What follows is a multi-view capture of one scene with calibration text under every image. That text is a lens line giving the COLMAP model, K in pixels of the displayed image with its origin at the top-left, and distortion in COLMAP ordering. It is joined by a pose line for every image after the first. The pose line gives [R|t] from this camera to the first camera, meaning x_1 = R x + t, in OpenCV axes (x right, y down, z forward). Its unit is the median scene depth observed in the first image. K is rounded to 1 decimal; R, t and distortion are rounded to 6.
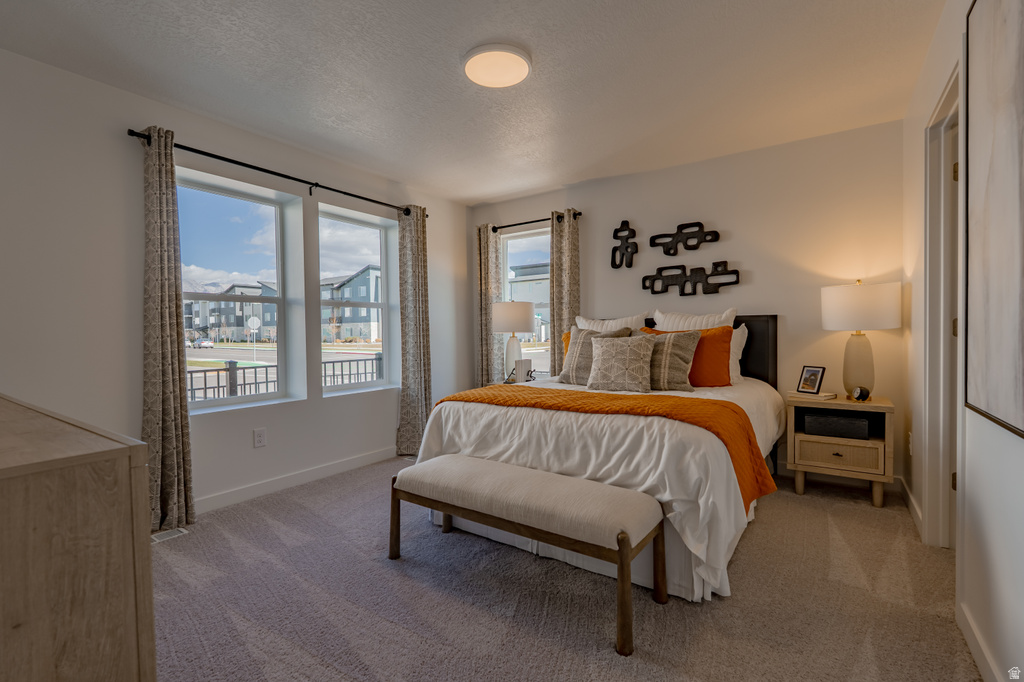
lens RADIAL K [[463.5, 0, 511.0], [0, 463.5, 341.1], [0, 0, 1]] dist [-0.000858, -0.000211]
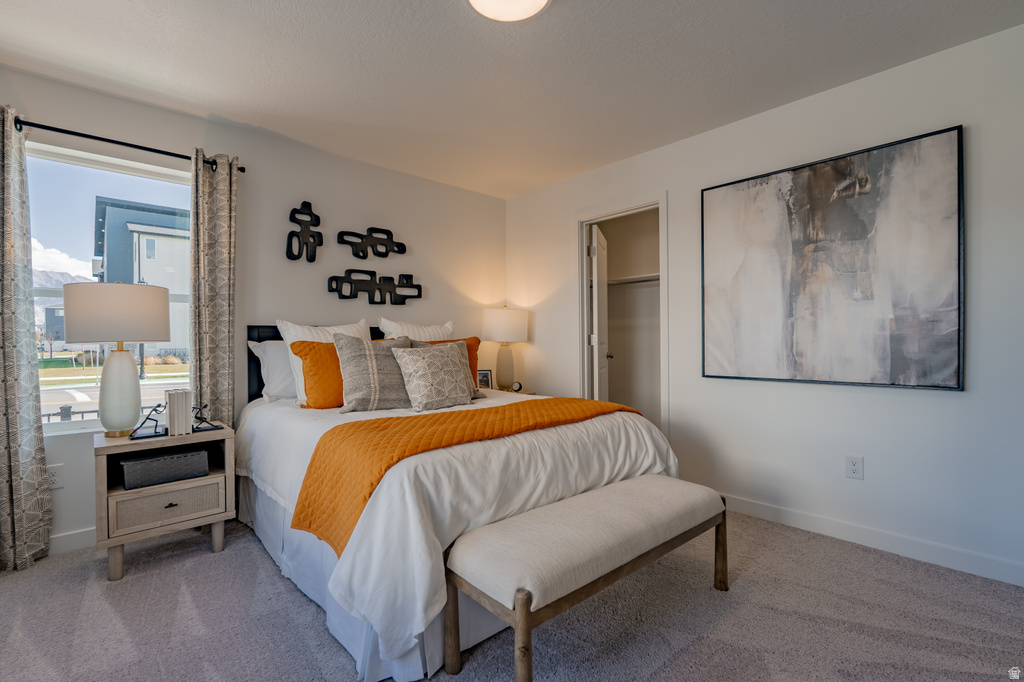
lens RADIAL K [[463.5, 0, 512.6], [0, 463.5, 341.4], [0, 0, 1]] dist [-0.000858, -0.000211]
pose [[0.234275, 0.010419, 0.972115, -0.470603], [0.022102, 0.999627, -0.016040, -0.001598], [-0.971919, 0.025244, 0.233957, 0.515067]]
